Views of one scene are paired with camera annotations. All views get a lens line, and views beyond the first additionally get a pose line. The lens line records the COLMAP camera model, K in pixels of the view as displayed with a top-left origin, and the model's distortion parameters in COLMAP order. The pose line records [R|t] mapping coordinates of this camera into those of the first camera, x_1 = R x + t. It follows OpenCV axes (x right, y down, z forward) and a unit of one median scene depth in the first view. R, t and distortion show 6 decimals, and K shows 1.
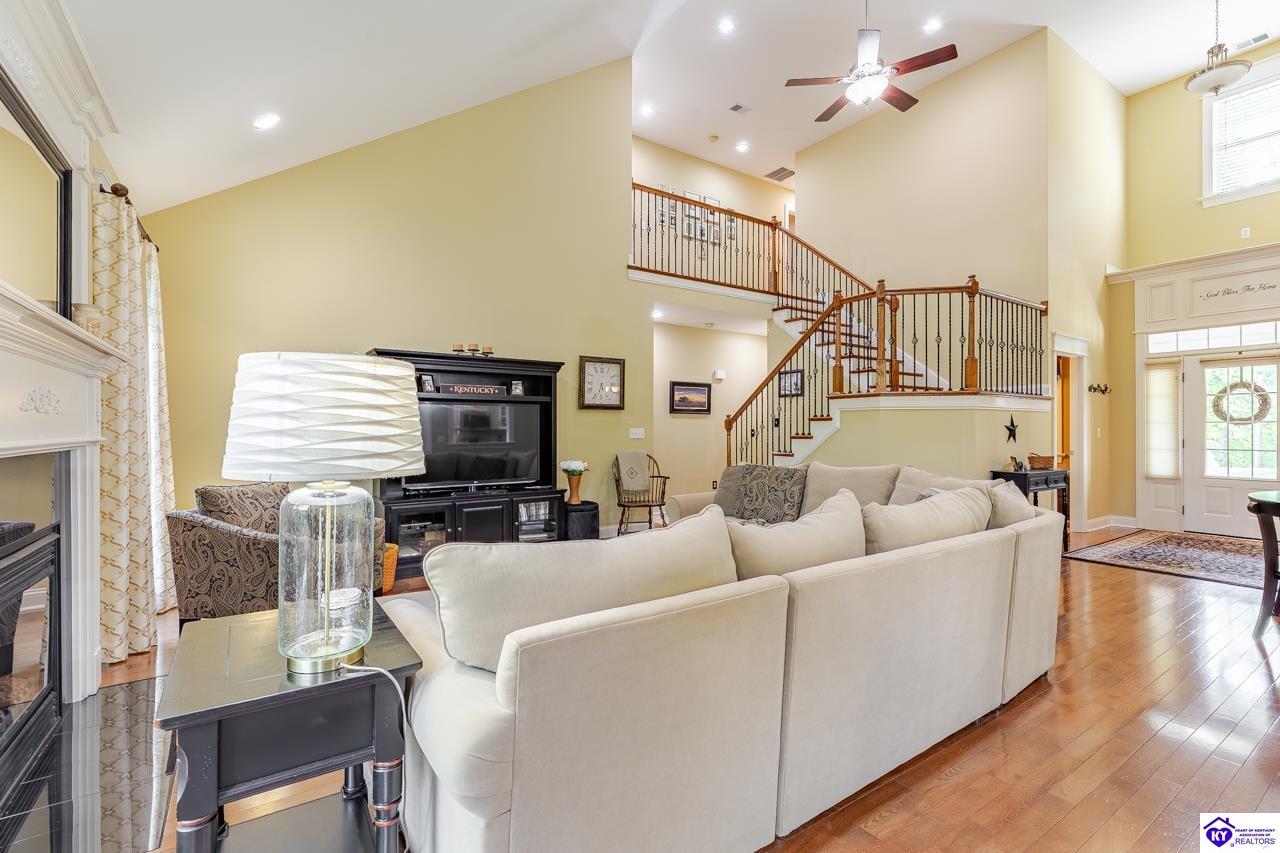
lens RADIAL K [[576.6, 0, 648.9], [0, 576.6, 427.9], [0, 0, 1]] dist [0.005744, -0.001111]
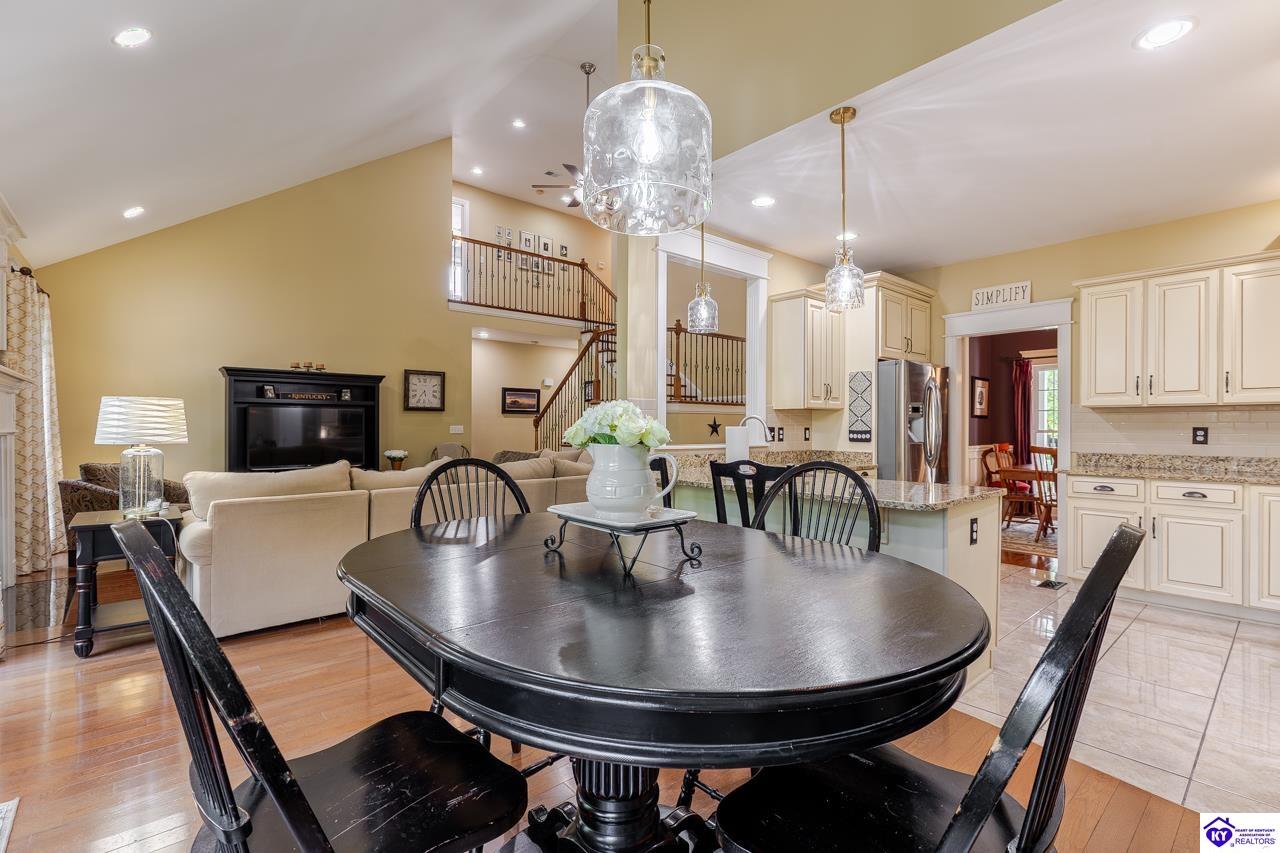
lens RADIAL K [[576.6, 0, 646.7], [0, 576.6, 428.1], [0, 0, 1]] dist [0.005744, -0.001111]
pose [[0.993436, 0.001778, 0.114375, 0.272832], [-0.002291, 0.999988, 0.004355, -0.000347], [-0.114365, -0.004589, 0.993428, -0.356672]]
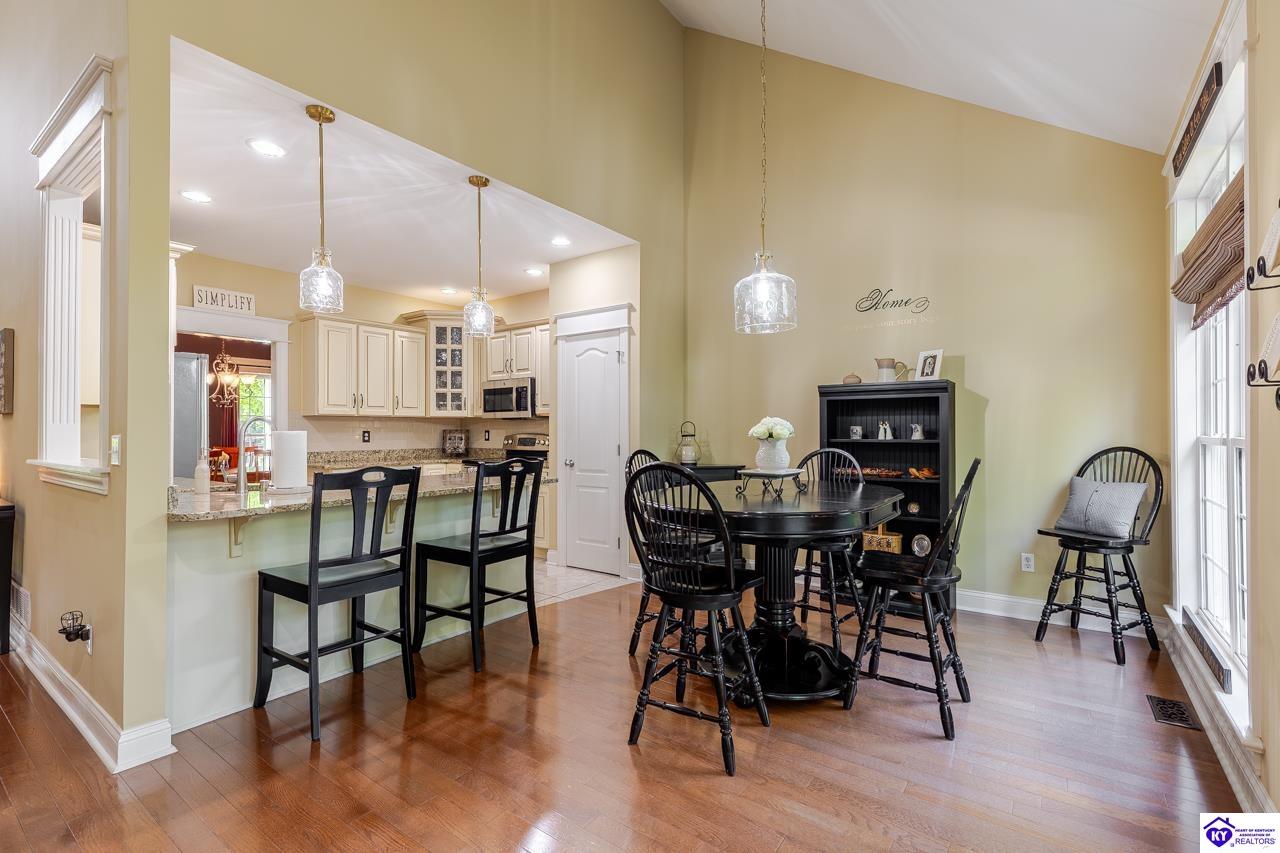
lens RADIAL K [[576.6, 0, 644.7], [0, 576.6, 428.9], [0, 0, 1]] dist [0.005744, -0.001111]
pose [[-0.331131, 0.004844, 0.943572, -0.103179], [0.000833, 0.999988, -0.004841, 0.001915], [-0.943584, -0.000817, -0.331131, 0.106743]]
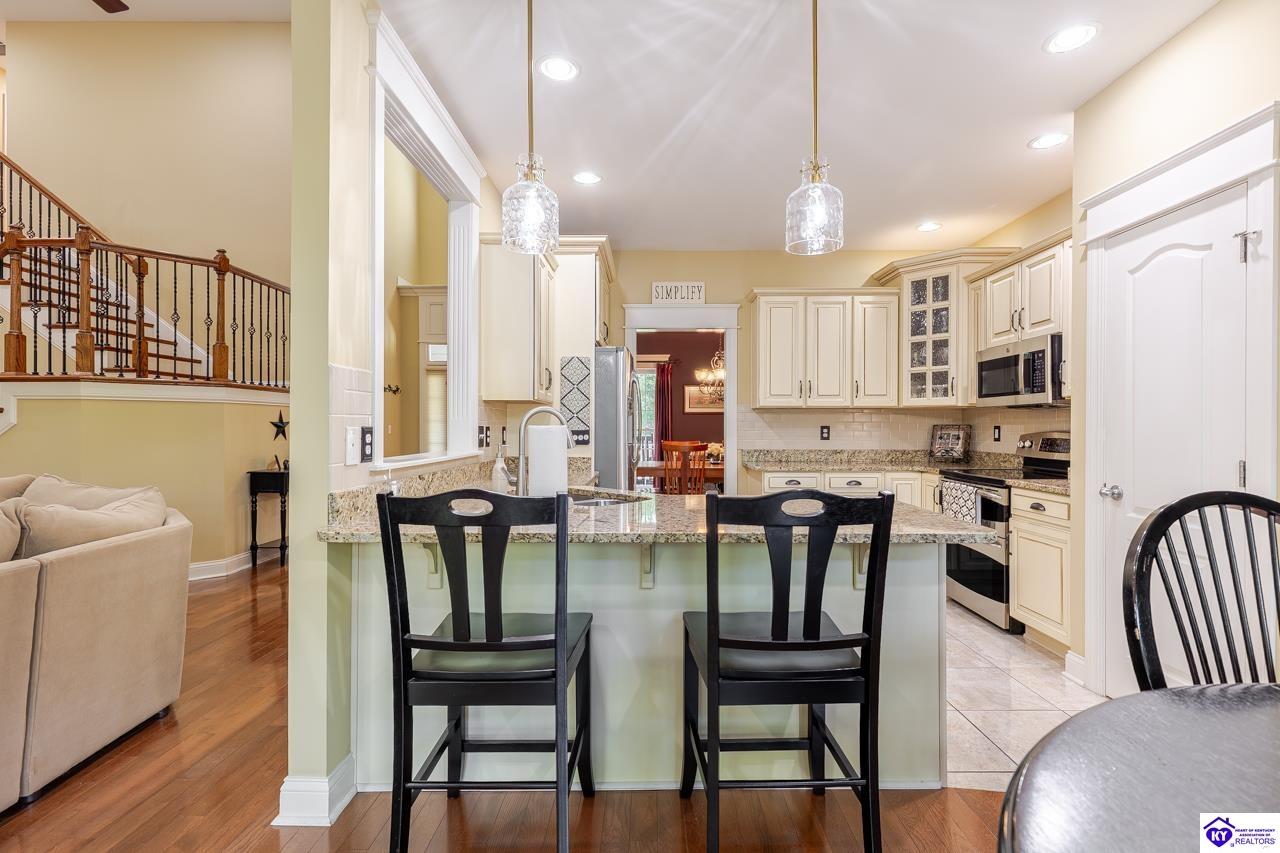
lens RADIAL K [[576.6, 0, 646.7], [0, 576.6, 428.1], [0, 0, 1]] dist [0.005744, -0.001111]
pose [[0.574434, -0.001352, 0.818550, 0.181471], [-0.002790, 0.999990, 0.003610, 0.000908], [-0.818546, -0.004357, 0.574424, -0.028350]]
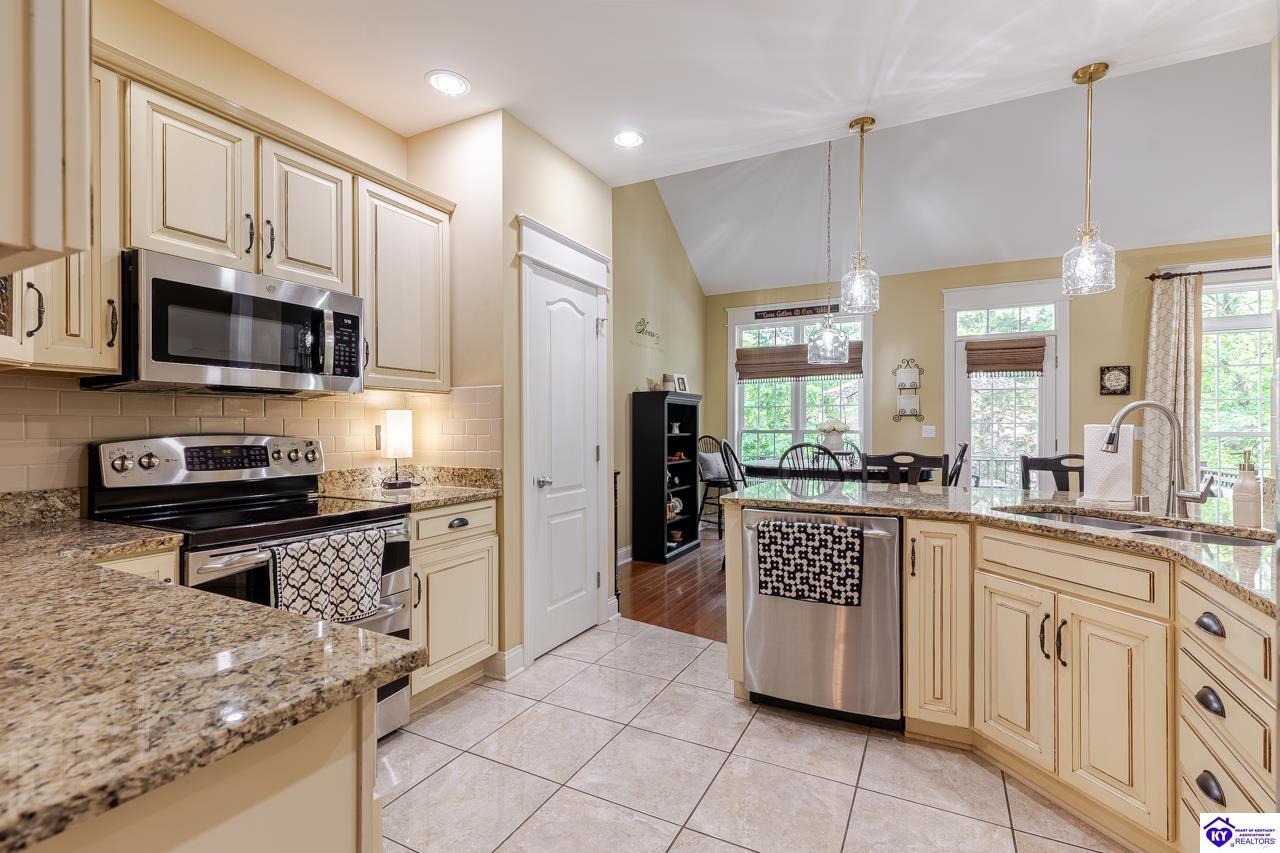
lens RADIAL K [[576.6, 0, 645.8], [0, 576.6, 427.3], [0, 0, 1]] dist [0.005744, -0.001111]
pose [[-0.883632, 0.001647, -0.468179, 0.844986], [0.002554, 0.999996, -0.001304, 0.002219], [0.468175, -0.002348, -0.883633, 0.399957]]
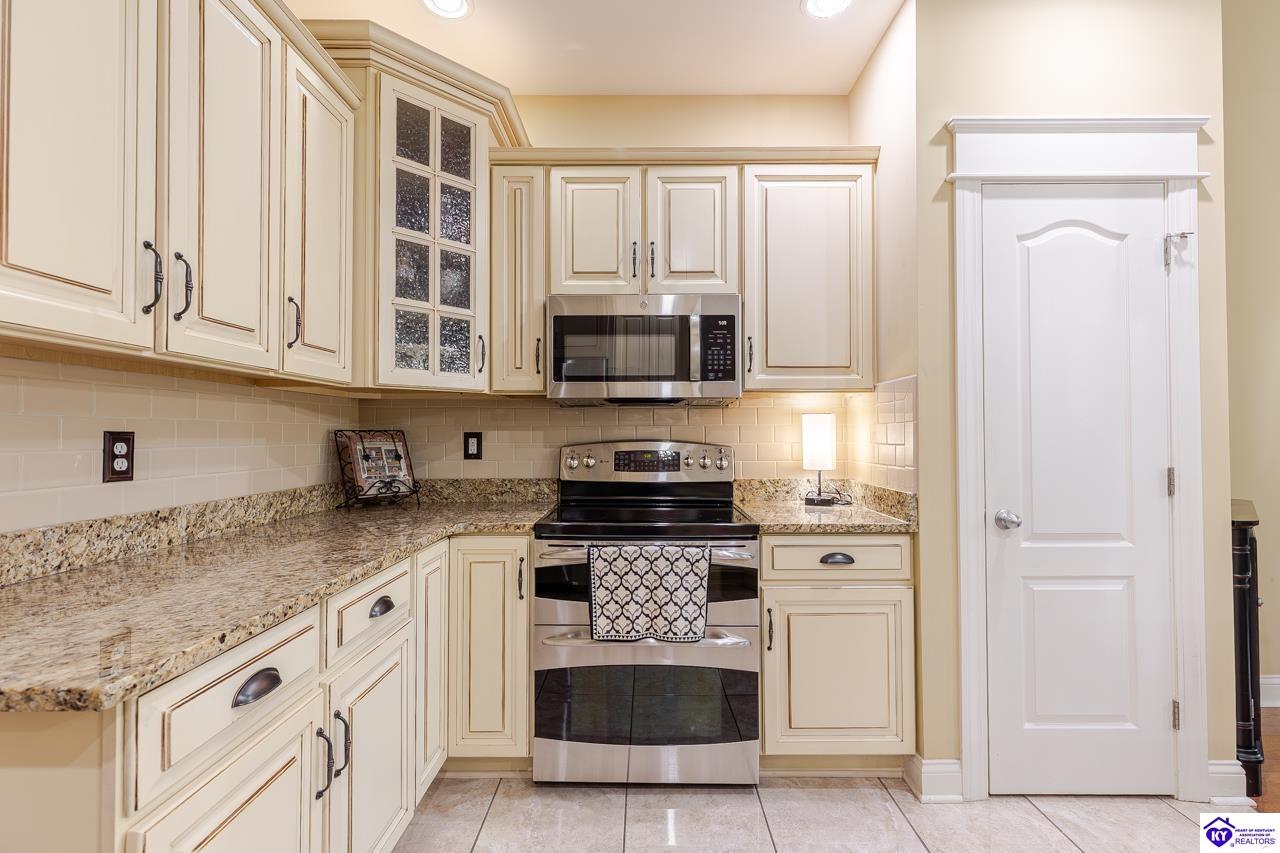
lens RADIAL K [[576.6, 0, 645.6], [0, 576.6, 427.0], [0, 0, 1]] dist [0.005744, -0.001111]
pose [[-0.821155, 0.009442, 0.570627, 0.678493], [0.000962, 0.999885, -0.015159, 0.001931], [-0.570705, -0.011899, -0.821069, 0.296388]]
